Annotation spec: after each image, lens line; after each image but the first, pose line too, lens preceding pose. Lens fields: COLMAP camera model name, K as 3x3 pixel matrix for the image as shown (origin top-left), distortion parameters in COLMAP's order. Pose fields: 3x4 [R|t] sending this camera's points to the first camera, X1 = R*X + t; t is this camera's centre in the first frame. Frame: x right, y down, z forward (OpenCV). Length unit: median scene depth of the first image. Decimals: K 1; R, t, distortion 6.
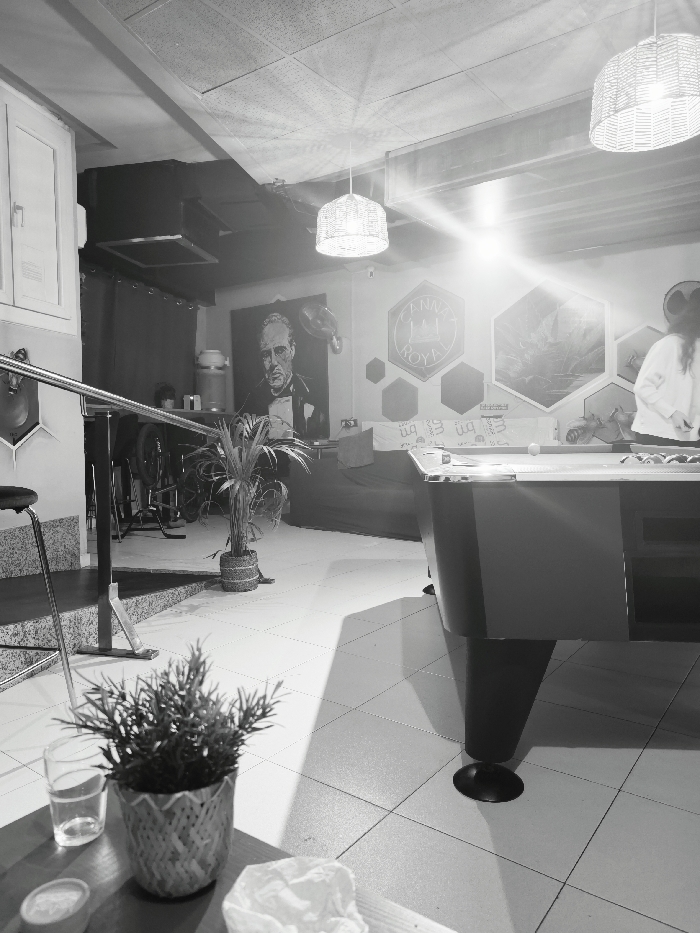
lens RADIAL K [[604.7, 0, 350.0], [0, 604.7, 466.5], [0, 0, 1]] dist [0.041320, -0.114911]
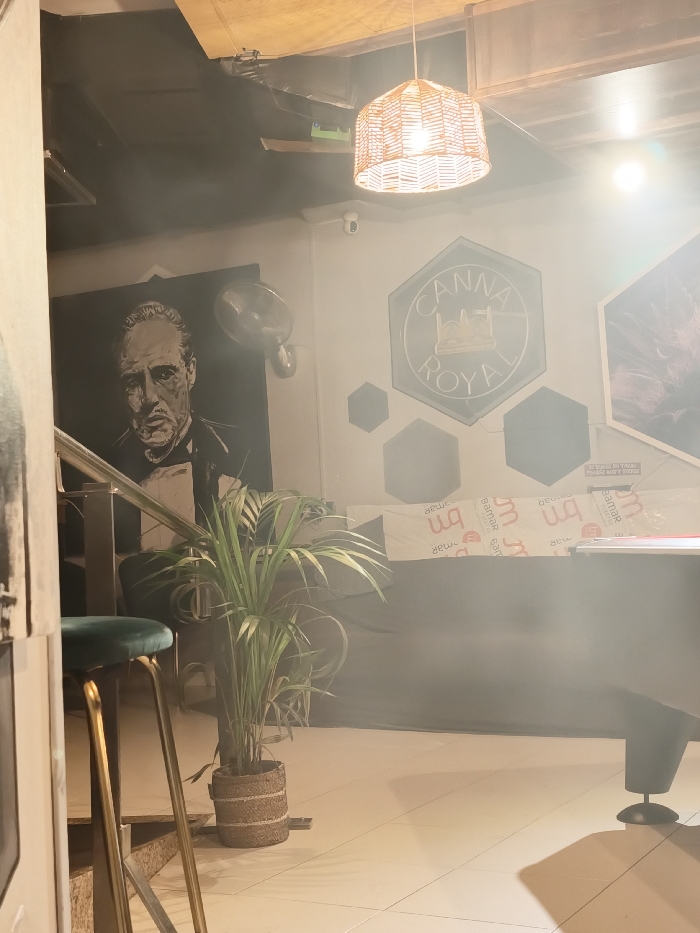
lens RADIAL K [[1213.1, 0, 350.0], [0, 1213.1, 466.5], [0, 0, 1]] dist [0.022607, -0.045178]
pose [[0.990397, -0.029006, 0.135179, -0.123862], [0.044404, 0.992679, -0.112322, 0.007336], [-0.130931, 0.117246, 0.984434, -0.009548]]
